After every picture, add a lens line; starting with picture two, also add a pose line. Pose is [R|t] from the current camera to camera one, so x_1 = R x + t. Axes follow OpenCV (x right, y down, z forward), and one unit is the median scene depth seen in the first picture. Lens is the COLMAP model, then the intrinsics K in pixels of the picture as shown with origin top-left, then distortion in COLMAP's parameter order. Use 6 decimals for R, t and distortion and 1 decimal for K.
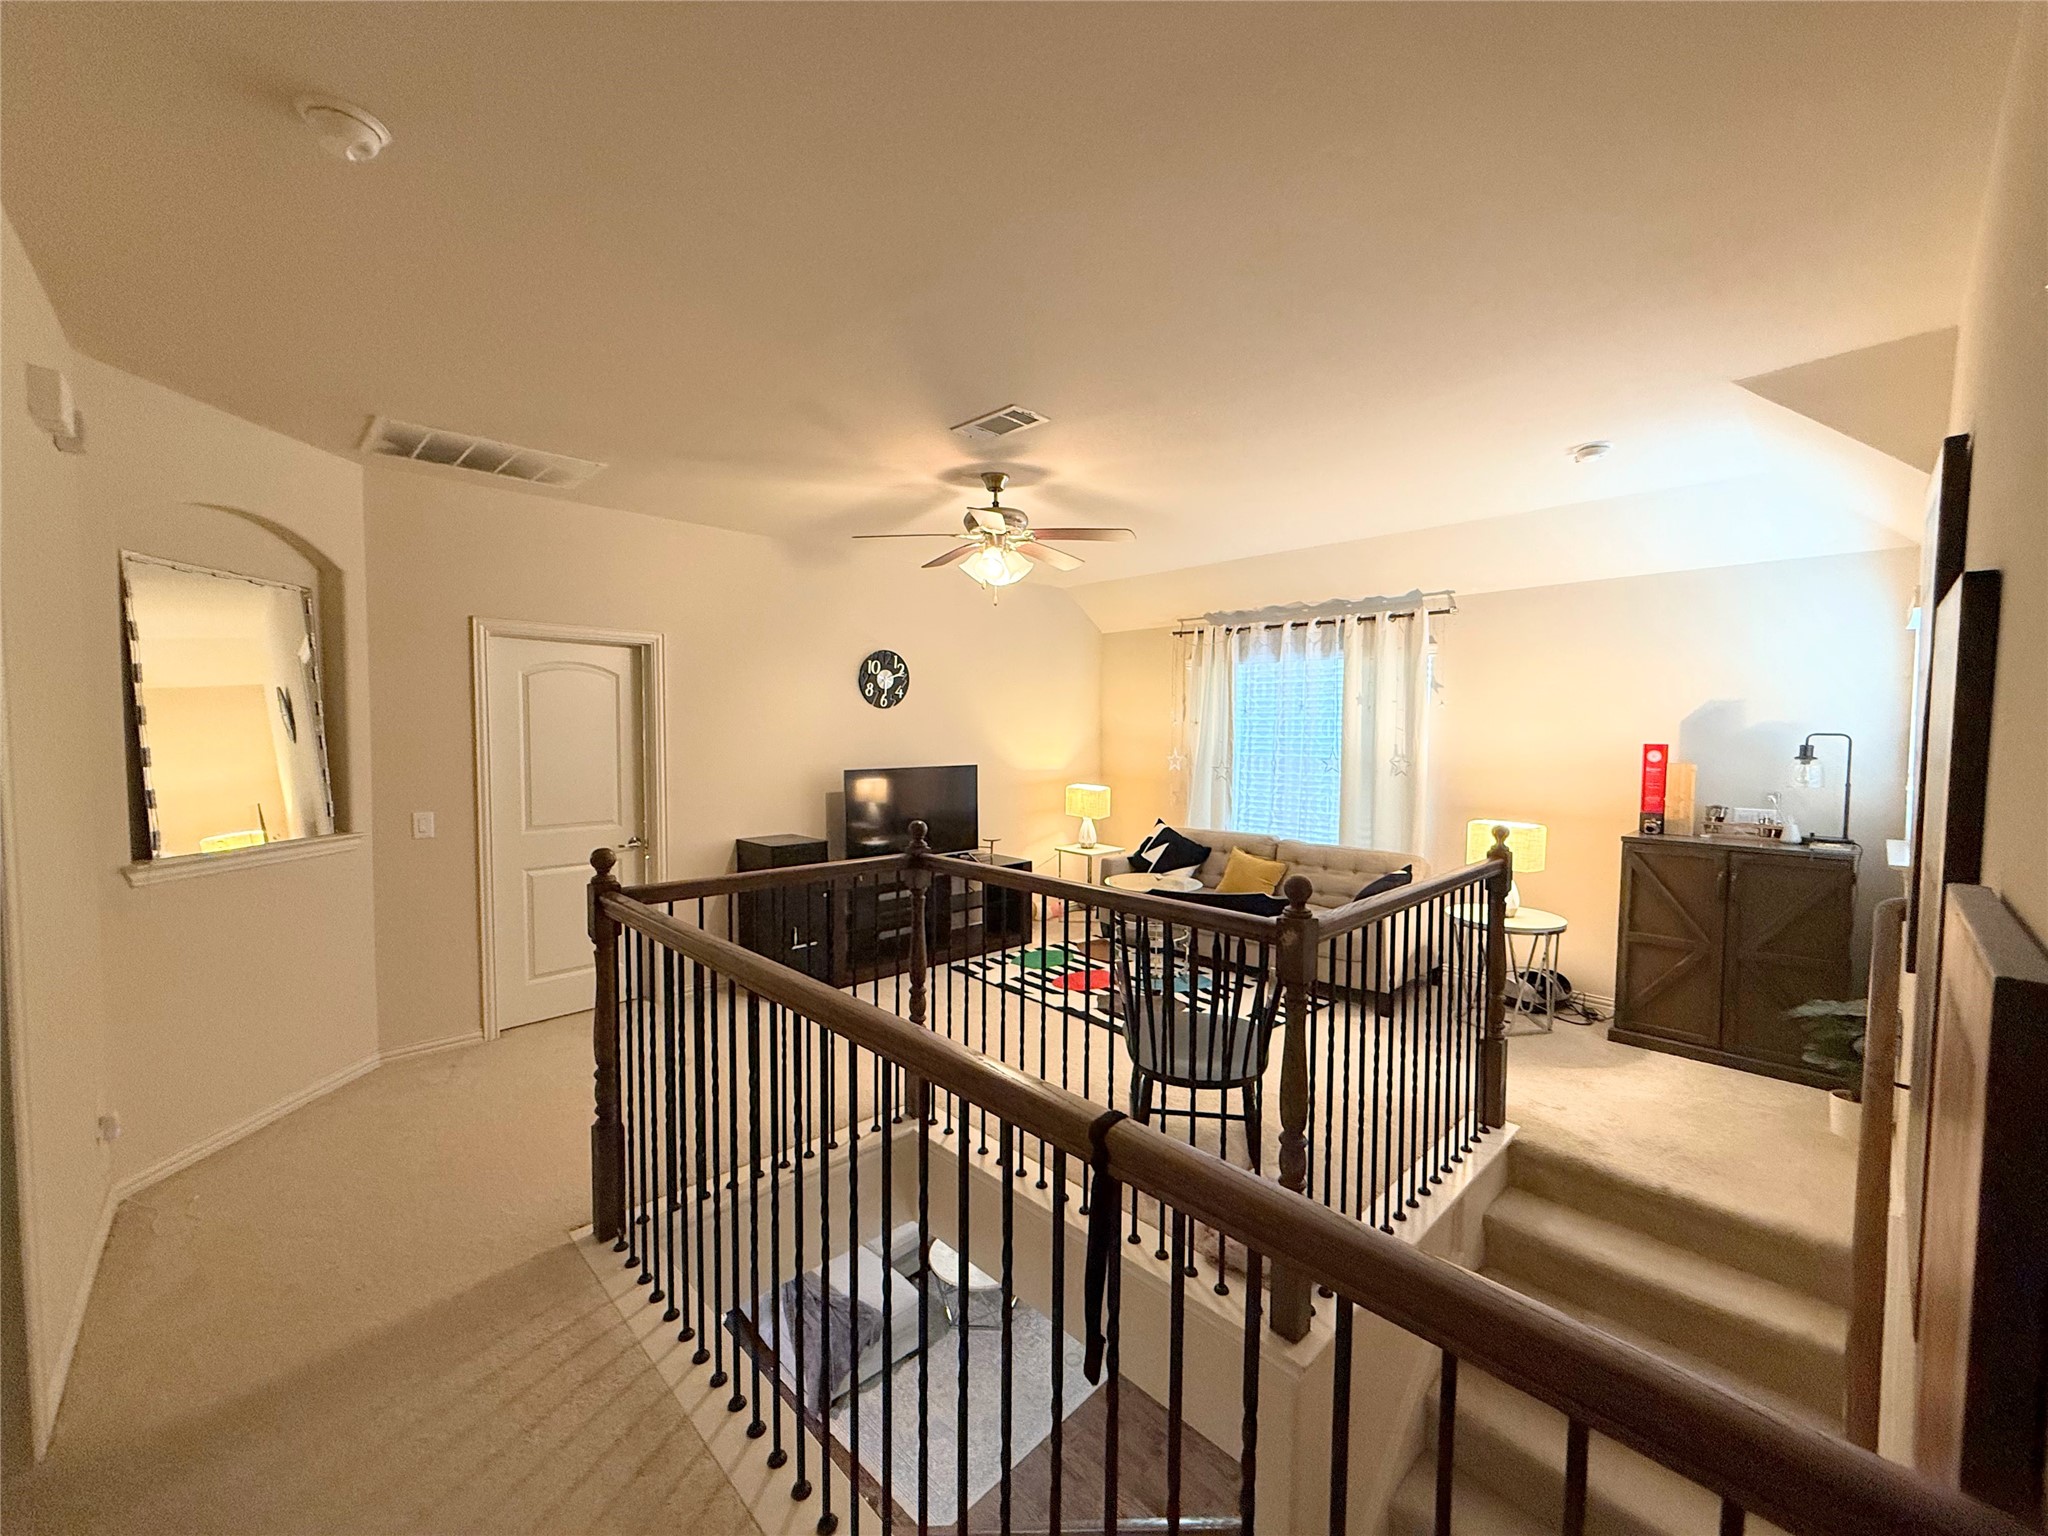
lens RADIAL K [[813.7, 0, 1017.4], [0, 813.7, 766.6], [0, 0, 1]] dist [0.000668, 0.000148]
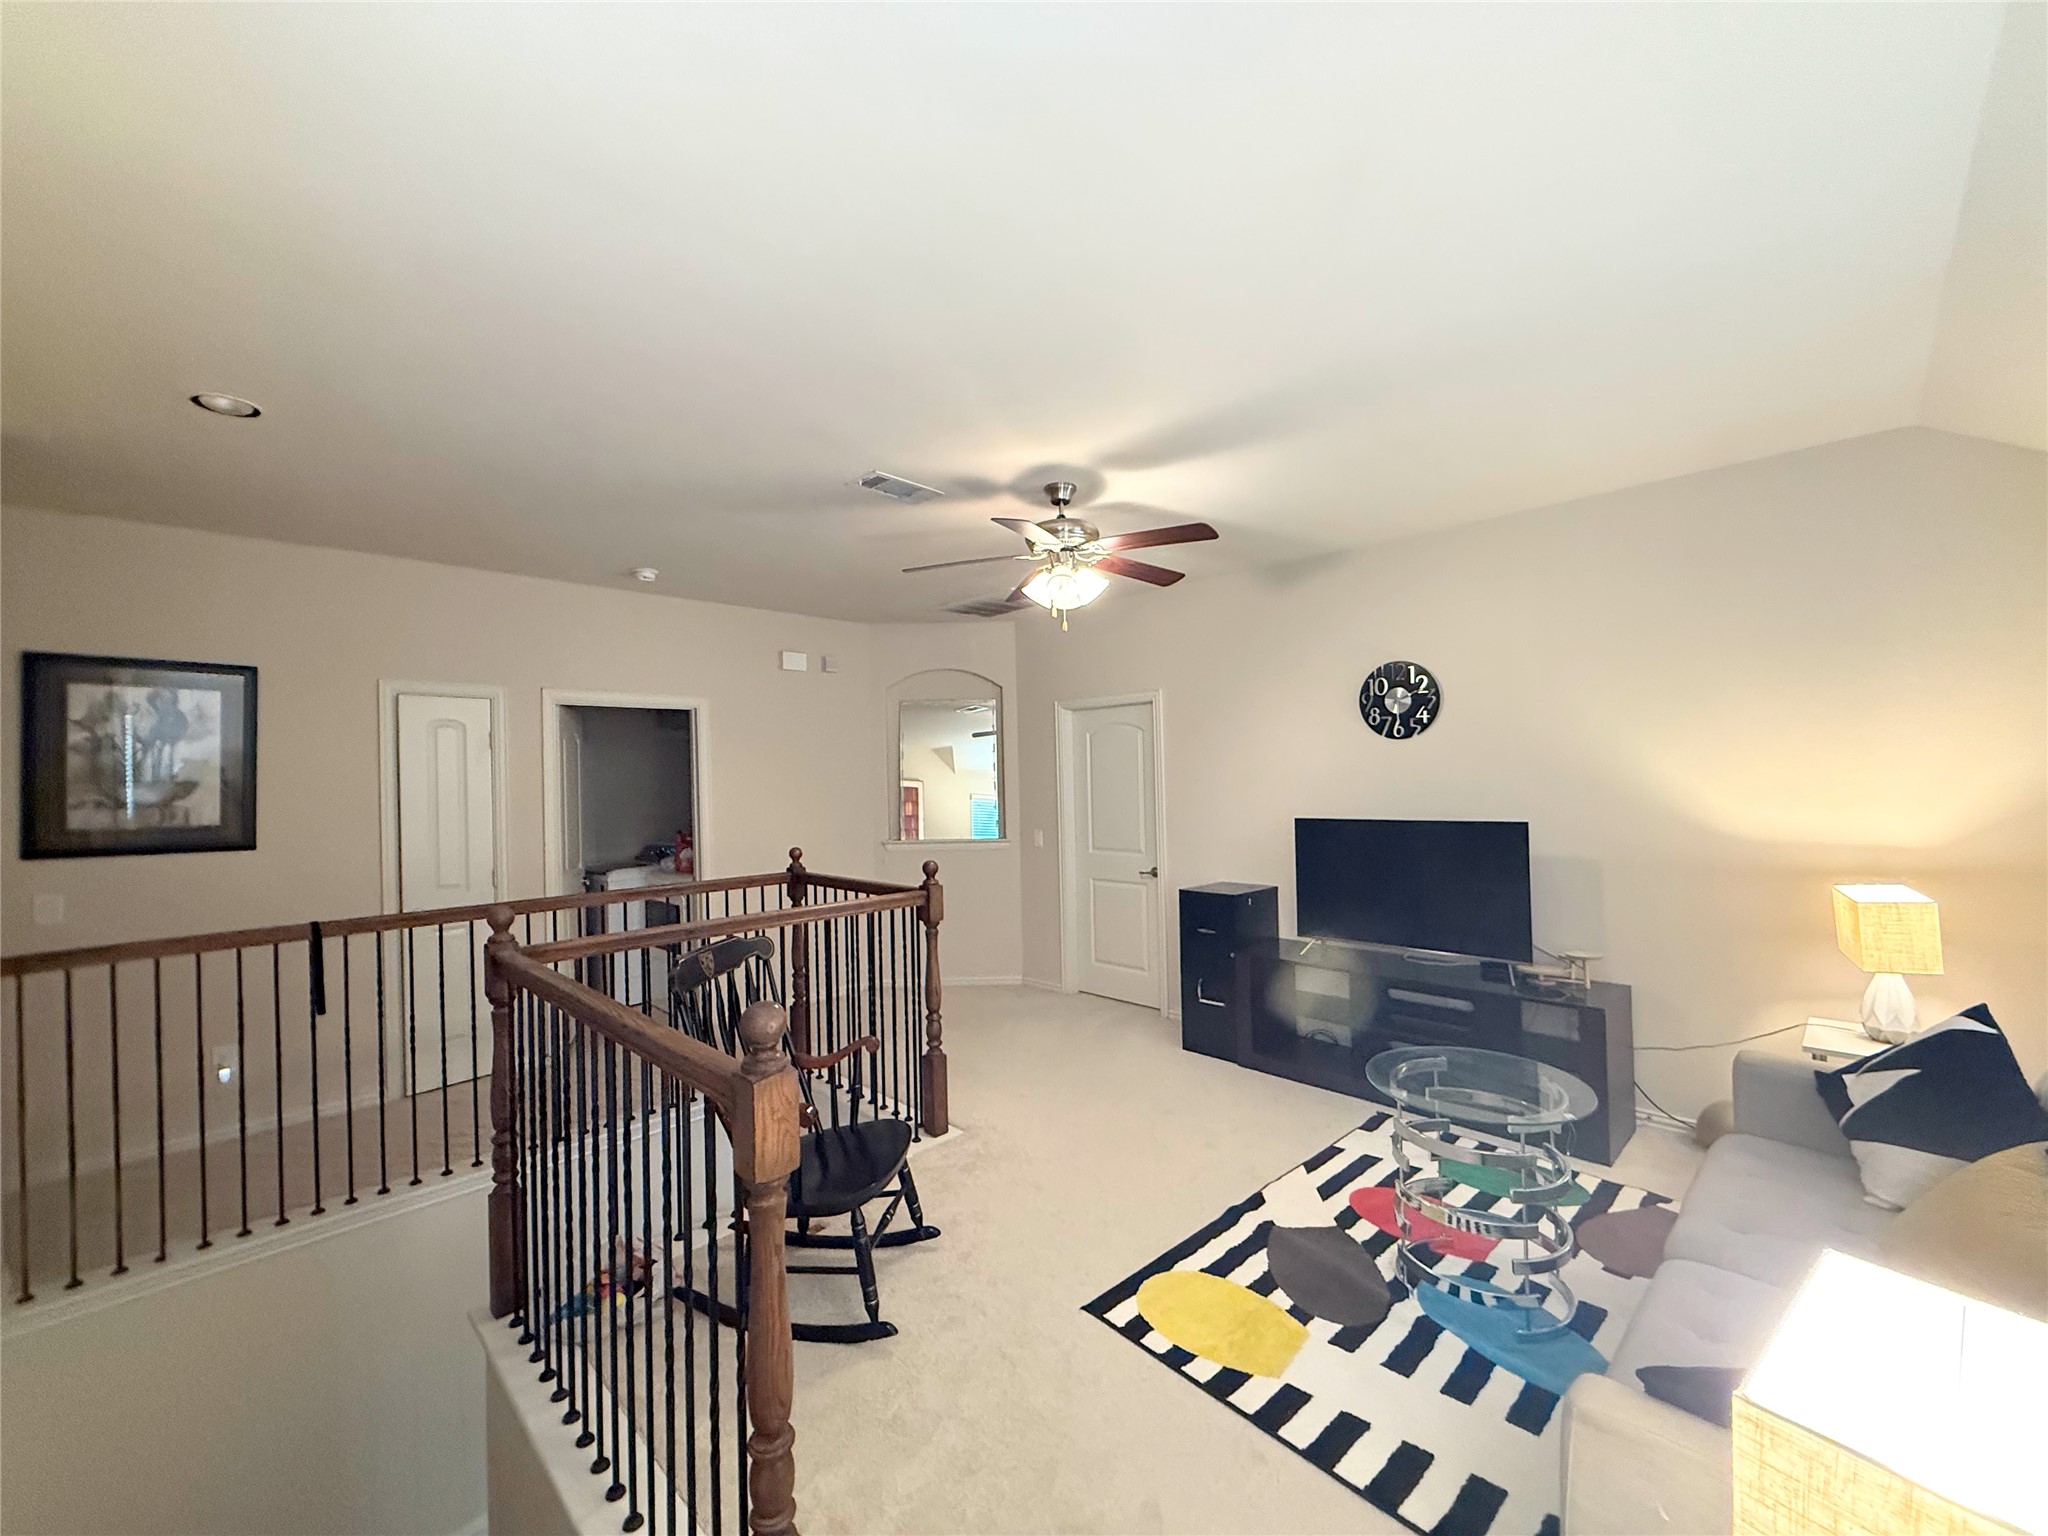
lens RADIAL K [[813.7, 0, 1015.5], [0, 813.7, 774.9], [0, 0, 1]] dist [0.000668, 0.000148]
pose [[0.010701, -0.007112, -0.999917, 0.579377], [-0.020036, 0.999772, -0.007325, -0.027525], [0.999742, 0.020113, 0.010556, 0.649650]]
